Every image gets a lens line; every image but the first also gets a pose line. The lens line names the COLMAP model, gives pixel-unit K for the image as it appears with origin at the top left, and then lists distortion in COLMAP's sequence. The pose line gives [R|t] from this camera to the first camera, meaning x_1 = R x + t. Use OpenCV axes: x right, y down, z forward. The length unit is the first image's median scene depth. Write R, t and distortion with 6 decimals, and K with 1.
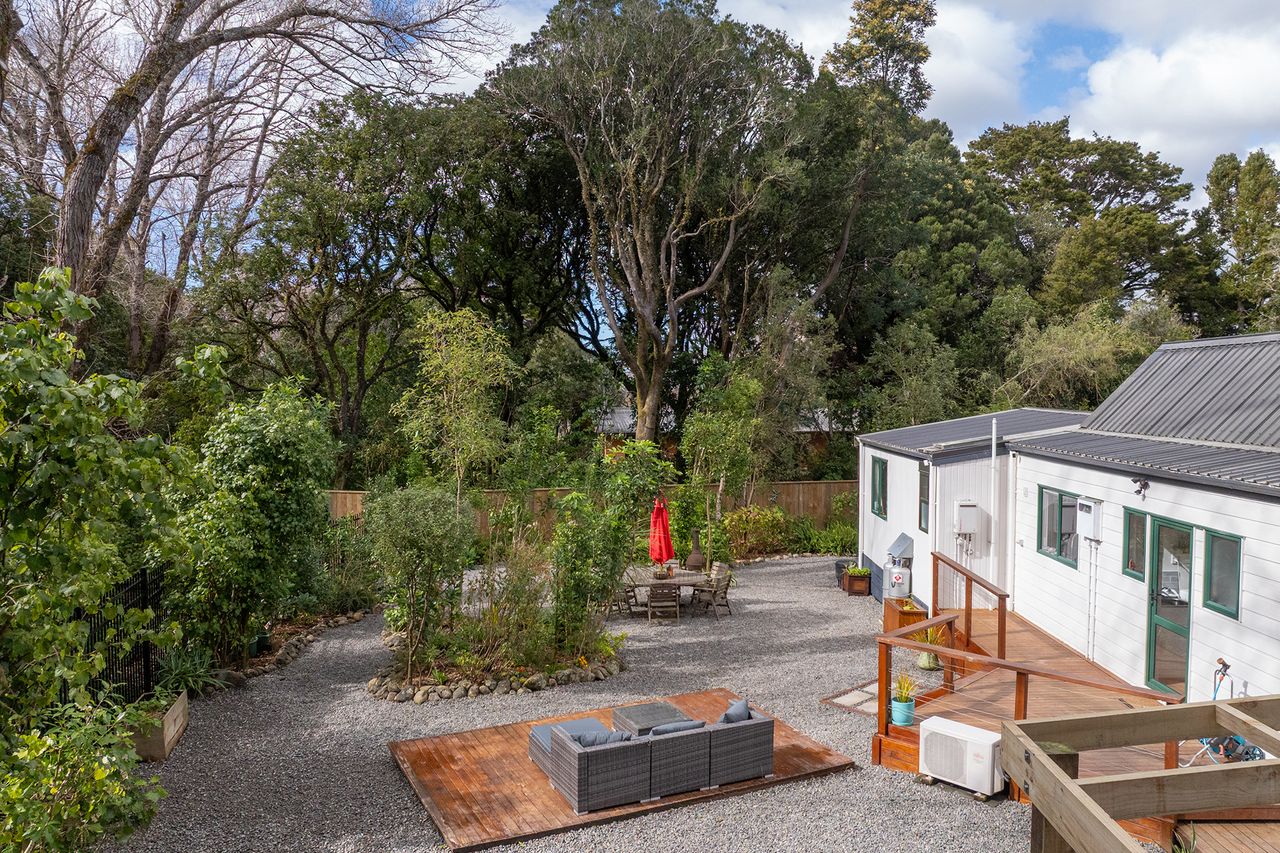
lens RADIAL K [[926.8, 0, 646.1], [0, 926.8, 432.0], [0, 0, 1]] dist [-0.003319, -0.005188]
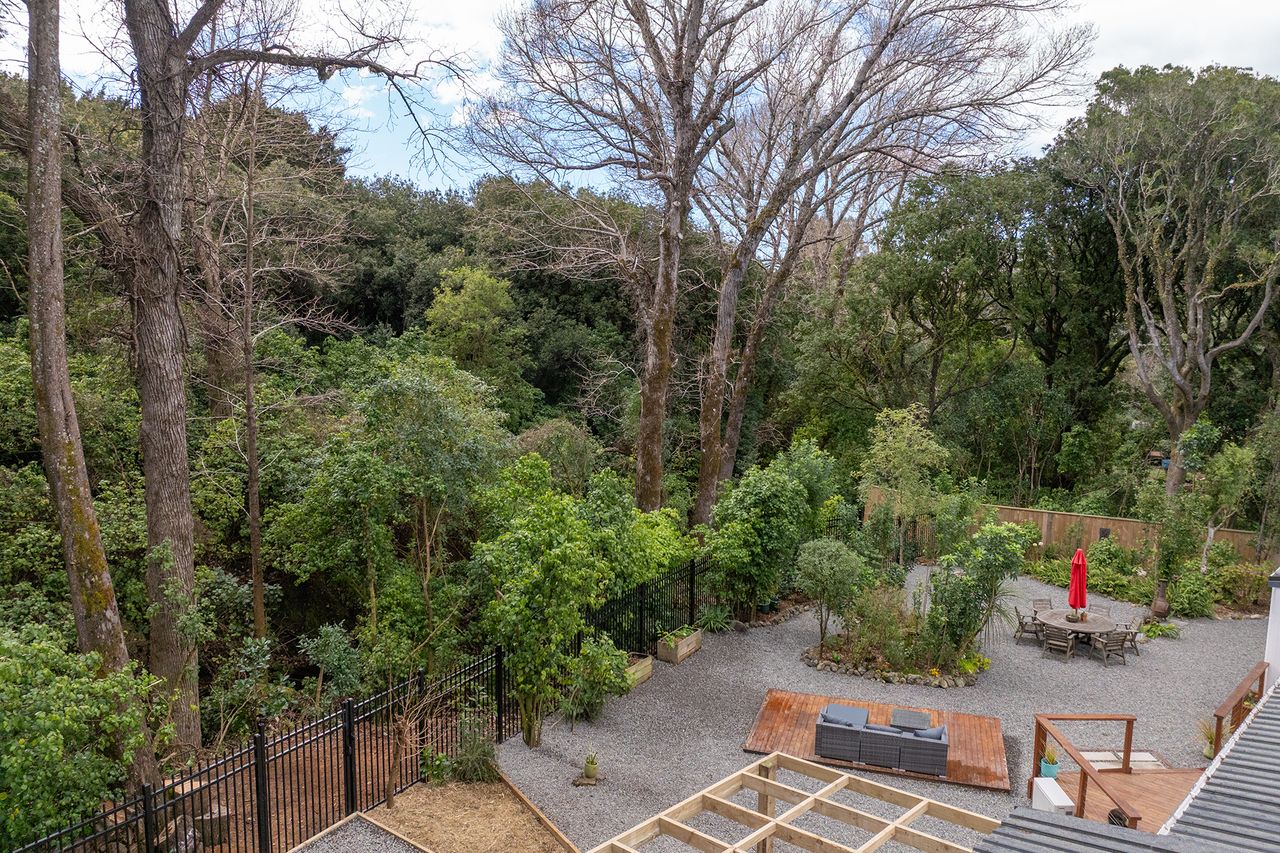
lens RADIAL K [[926.8, 0, 646.1], [0, 926.8, 432.0], [0, 0, 1]] dist [-0.003319, -0.005188]
pose [[0.713187, 0.099071, -0.693938, 0.605379], [-0.035614, 0.993805, 0.105280, -0.275709], [0.700069, -0.050371, 0.712297, -0.349666]]
